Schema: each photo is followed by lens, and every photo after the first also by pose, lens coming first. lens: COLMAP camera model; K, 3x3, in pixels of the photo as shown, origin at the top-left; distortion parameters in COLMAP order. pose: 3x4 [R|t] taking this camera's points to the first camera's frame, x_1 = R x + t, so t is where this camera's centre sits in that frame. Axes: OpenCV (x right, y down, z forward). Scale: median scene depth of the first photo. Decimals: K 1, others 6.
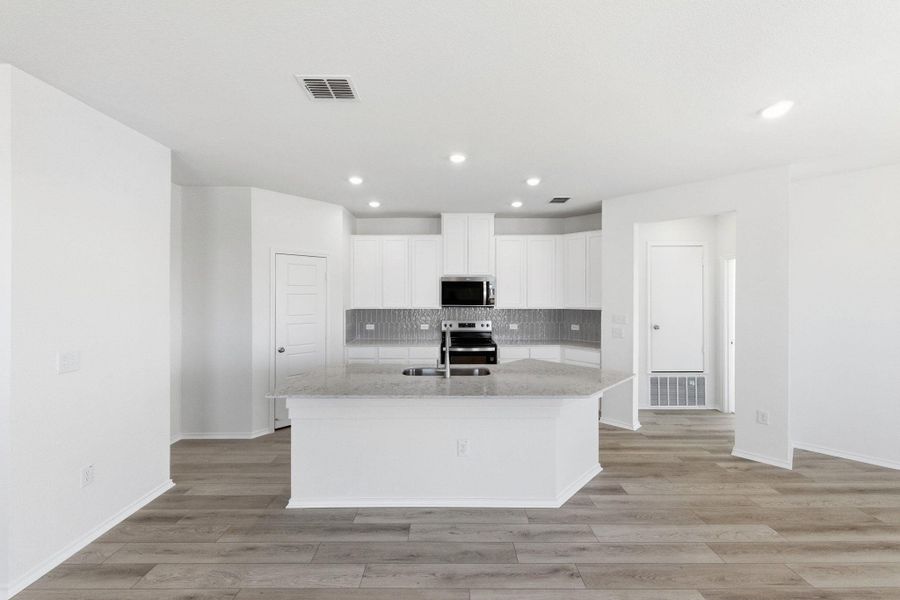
lens RADIAL K [[357.4, 0, 446.2], [0, 357.4, 297.2], [0, 0, 1]] dist [-0.007435, 0.000013]
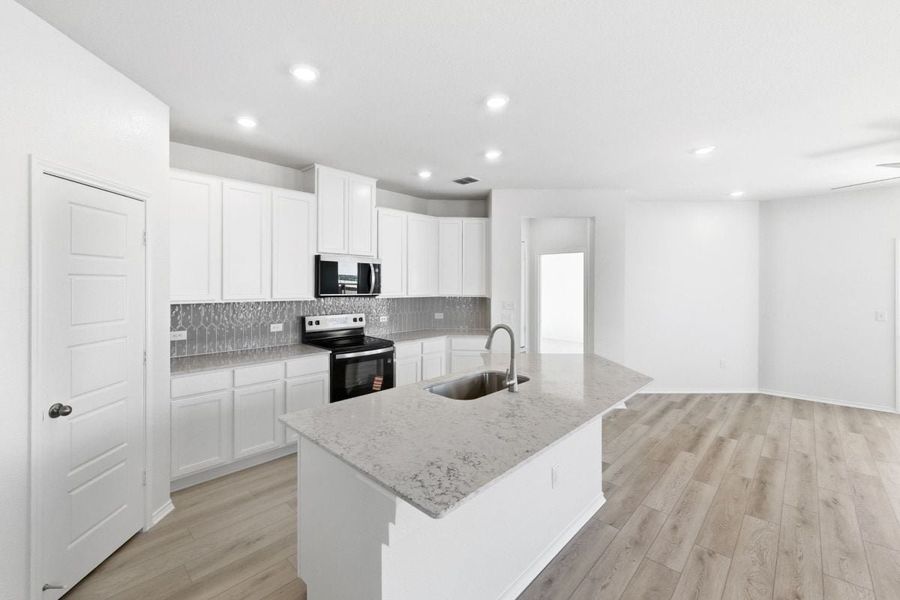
lens RADIAL K [[375.2, 0, 438.4], [0, 375.2, 284.2], [0, 0, 1]] dist [-0.011407, -0.000218]
pose [[0.696615, 0.004232, 0.717432, -0.404581], [-0.005812, 0.999983, -0.000254, 0.000176], [-0.717421, -0.003993, 0.696628, 0.341395]]
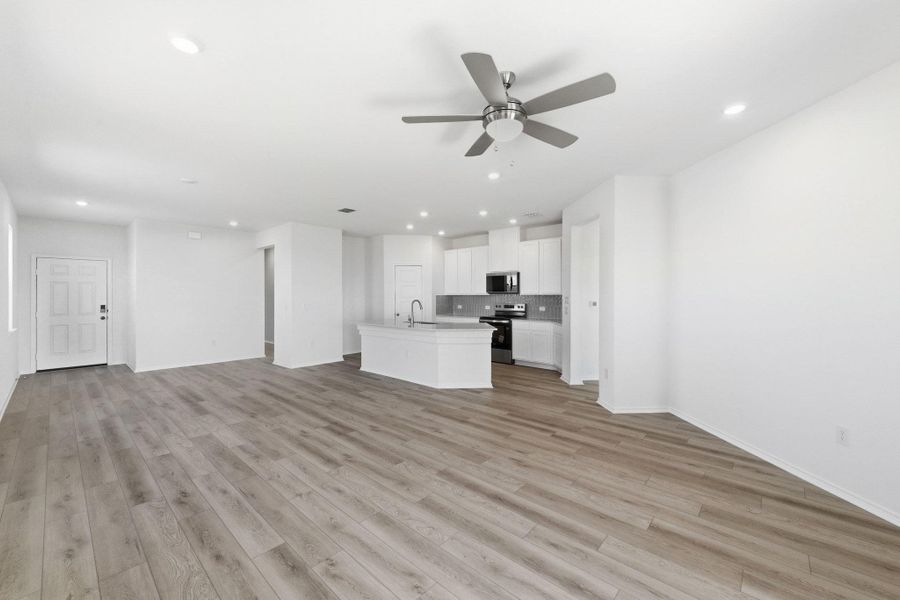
lens RADIAL K [[357.4, 0, 446.2], [0, 357.4, 297.2], [0, 0, 1]] dist [-0.007435, 0.000013]
pose [[0.741615, 0.003007, -0.670819, 0.932061], [0.001519, 0.999980, 0.006162, 0.036067], [0.670824, -0.005589, 0.741595, -0.248969]]
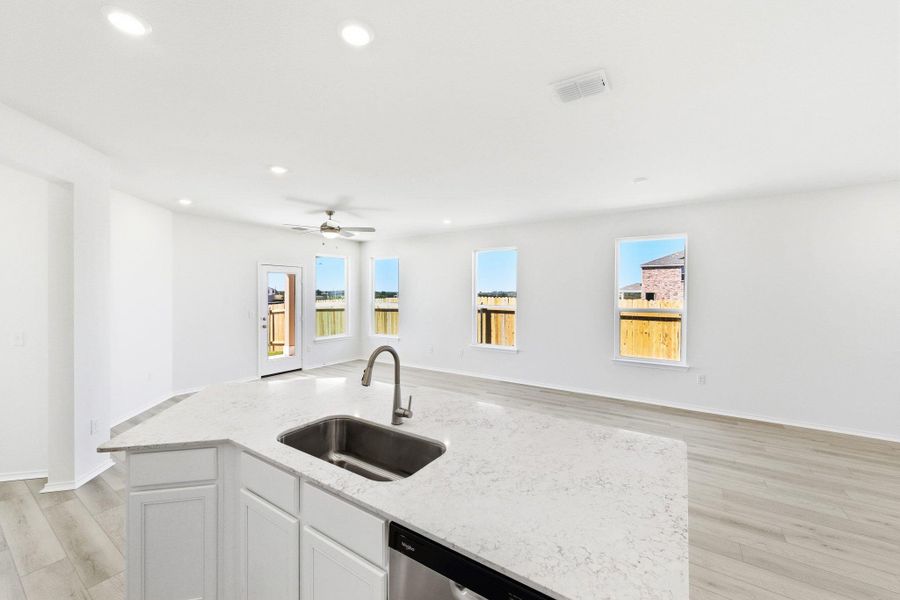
lens RADIAL K [[357.4, 0, 446.2], [0, 357.4, 297.2], [0, 0, 1]] dist [-0.007435, 0.000013]
pose [[-0.833950, -0.005870, 0.551809, -0.243010], [-0.001767, 0.999967, 0.007967, 0.002153], [-0.551838, 0.005669, -0.833932, 0.880855]]
